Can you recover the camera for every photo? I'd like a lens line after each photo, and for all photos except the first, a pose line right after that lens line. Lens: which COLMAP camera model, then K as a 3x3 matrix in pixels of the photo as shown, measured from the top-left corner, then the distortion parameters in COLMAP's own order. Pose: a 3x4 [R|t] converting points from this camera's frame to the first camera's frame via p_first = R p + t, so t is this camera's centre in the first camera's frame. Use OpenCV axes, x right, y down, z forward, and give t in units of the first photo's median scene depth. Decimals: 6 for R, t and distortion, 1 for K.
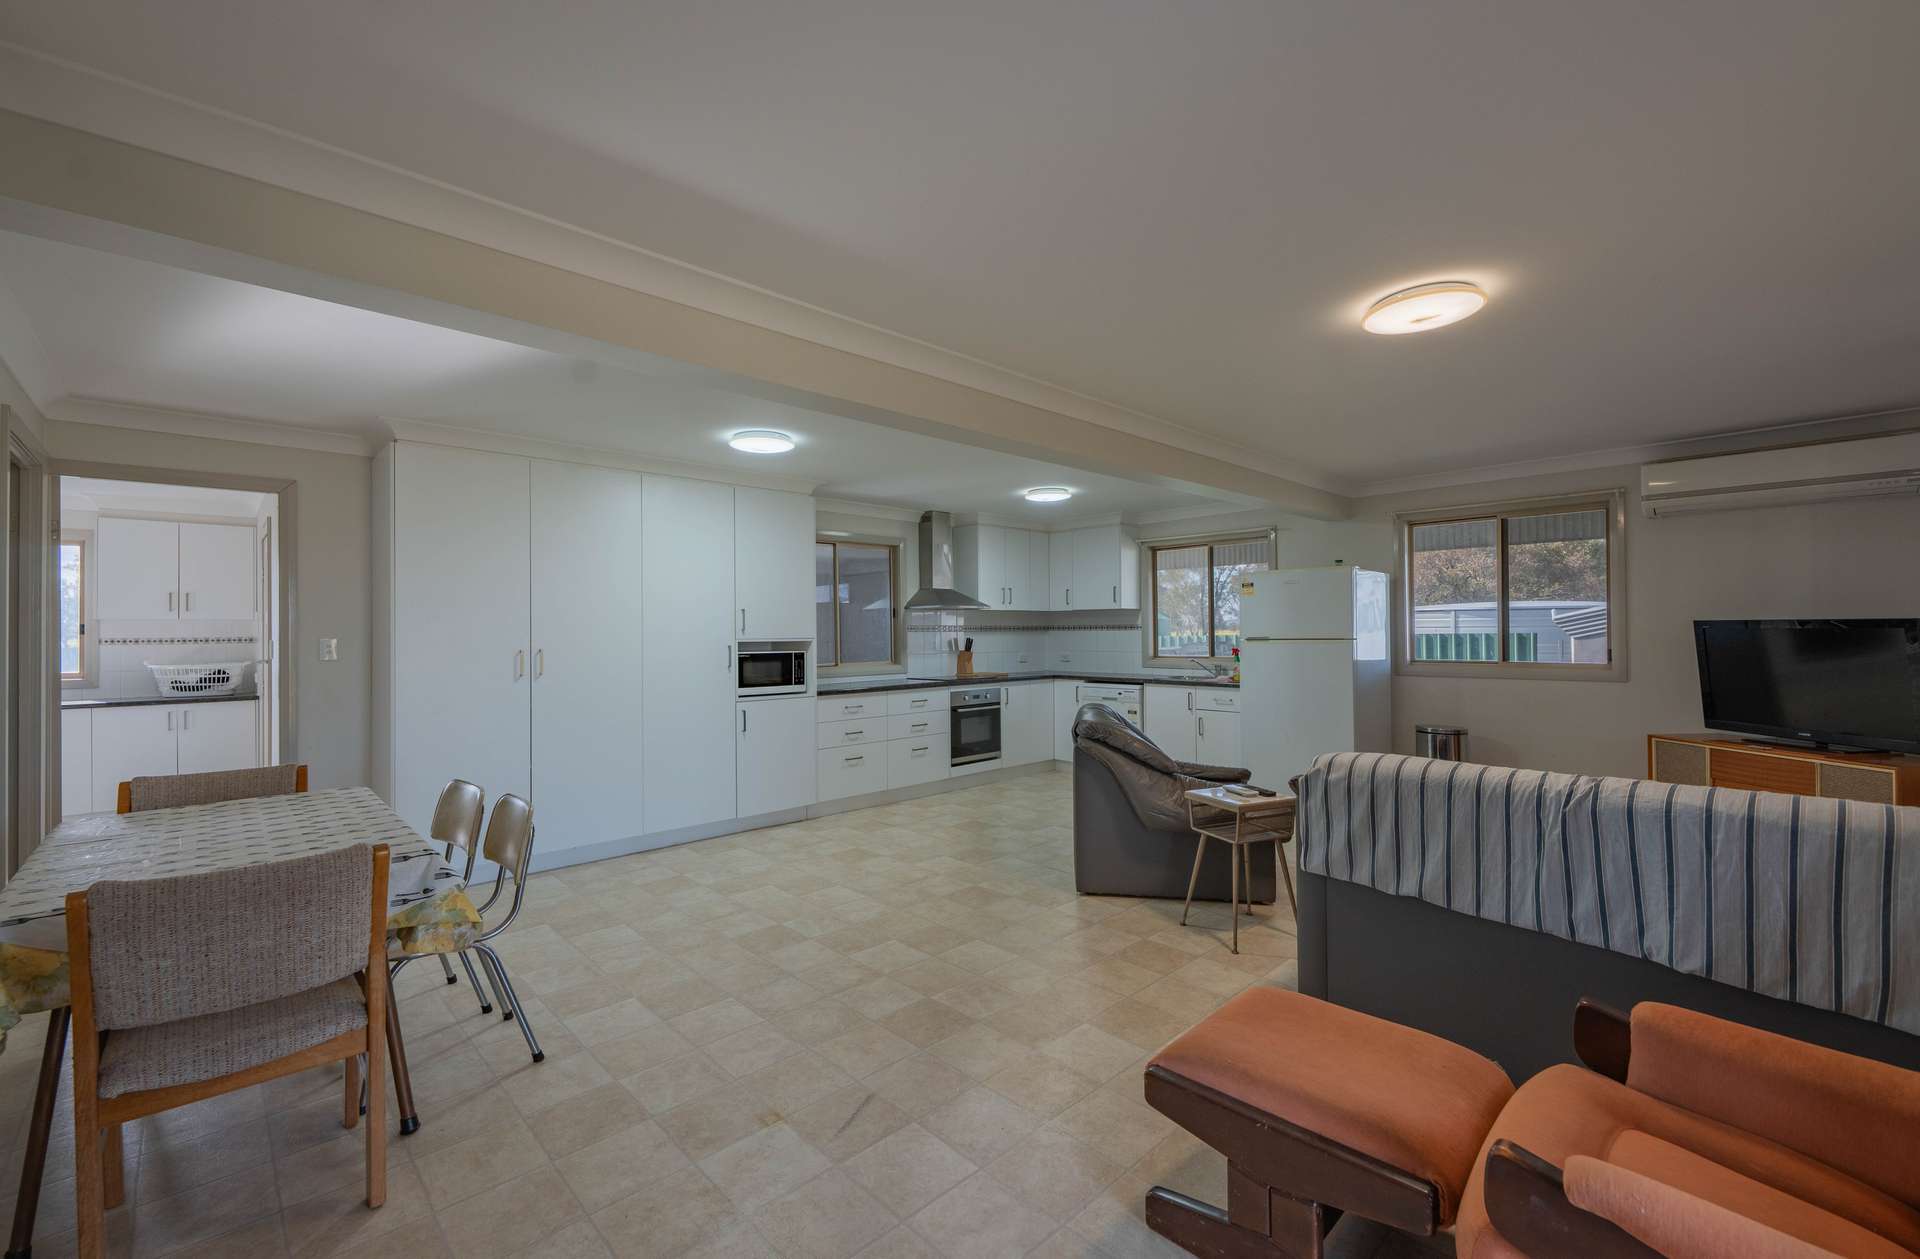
lens RADIAL K [[794.4, 0, 952.7], [0, 794.4, 632.8], [0, 0, 1]] dist [0.003080, 0.000236]
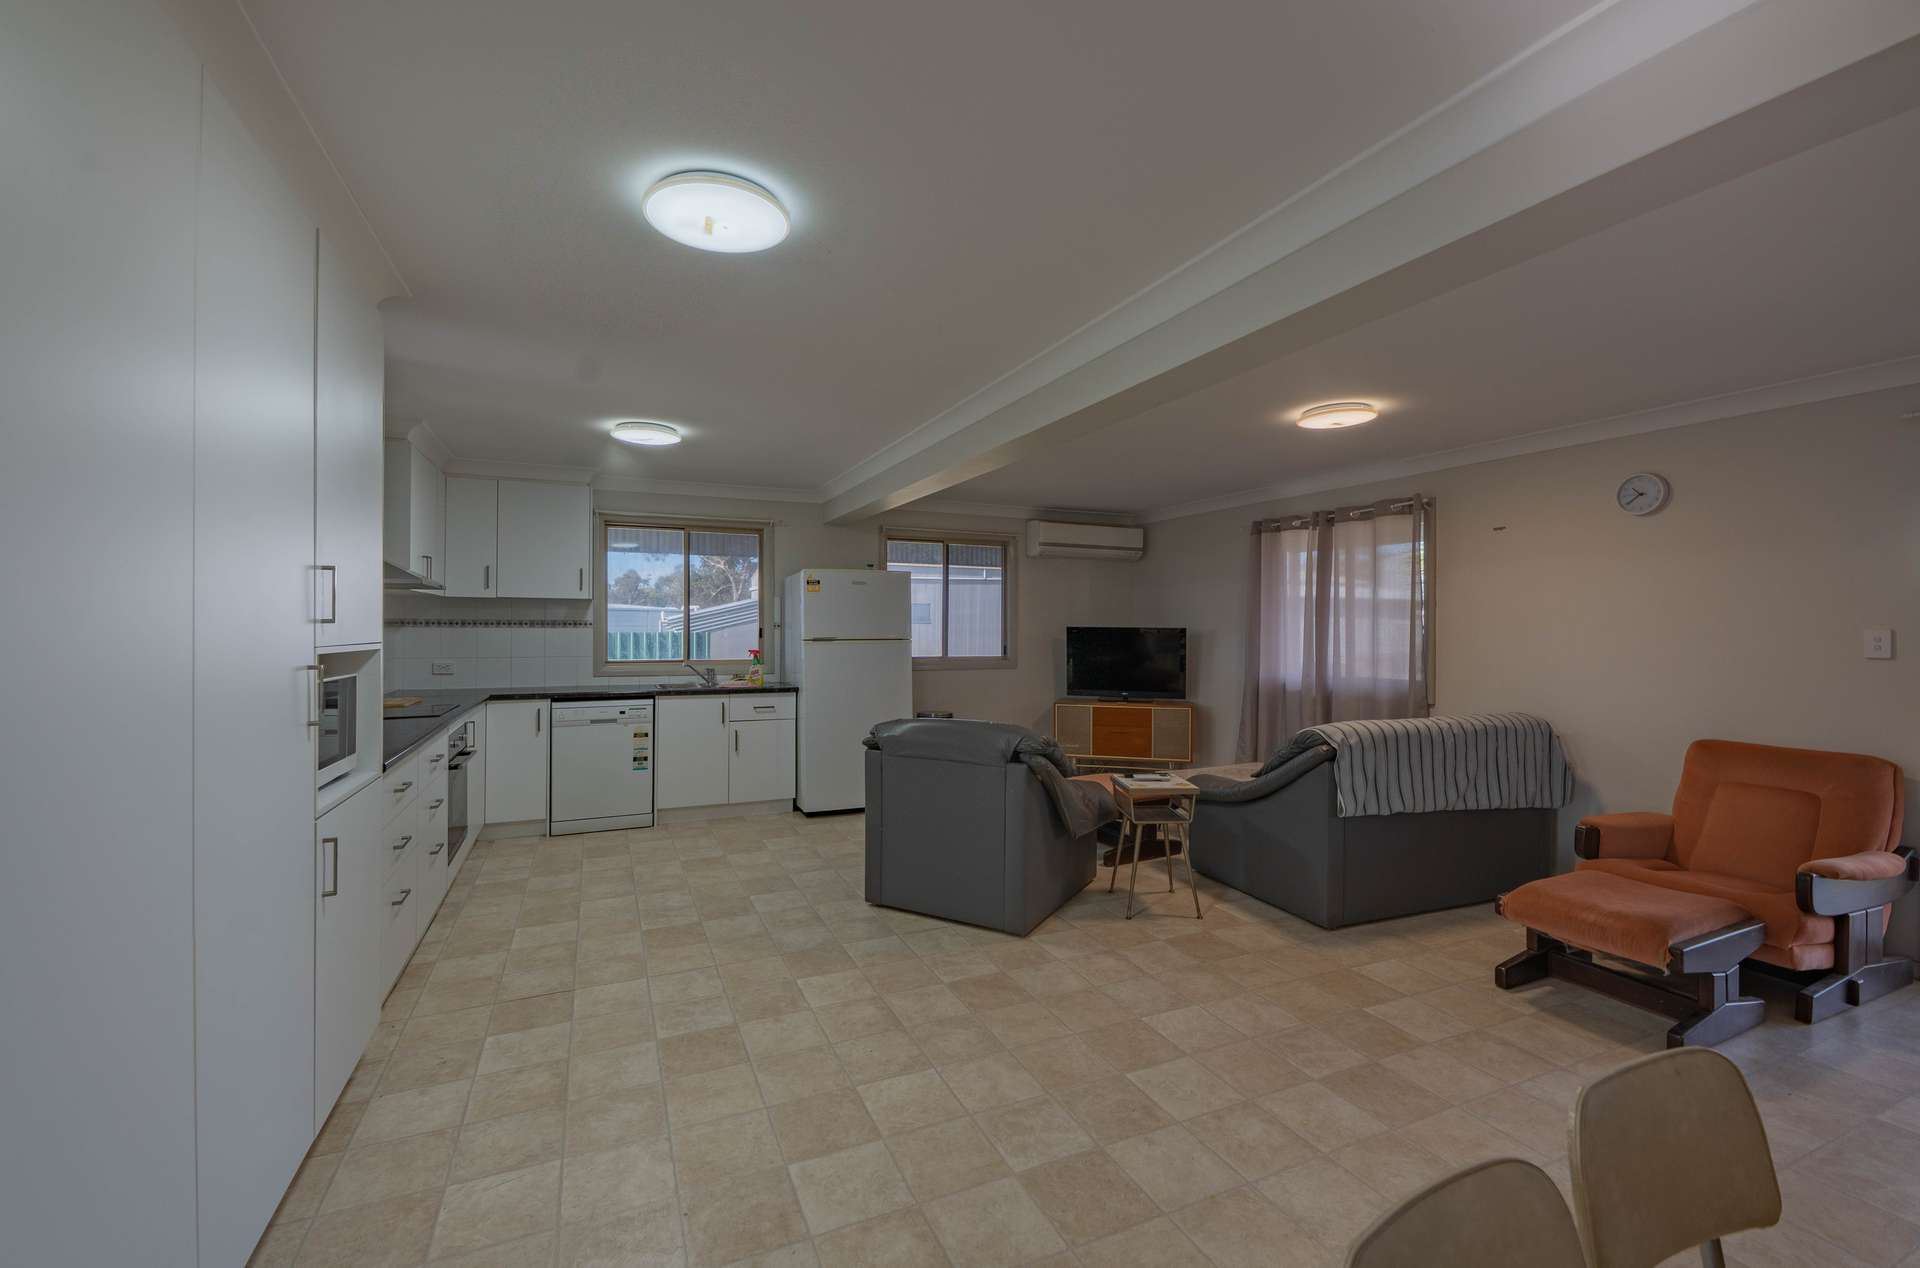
lens RADIAL K [[791.6, 0, 952.1], [0, 791.6, 632.6], [0, 0, 1]] dist [0.001443, 0.000025]
pose [[0.327607, 0.005420, 0.944799, -0.538183], [-0.005682, 0.999977, -0.003766, 0.003009], [-0.944797, -0.004134, 0.327630, 0.633732]]
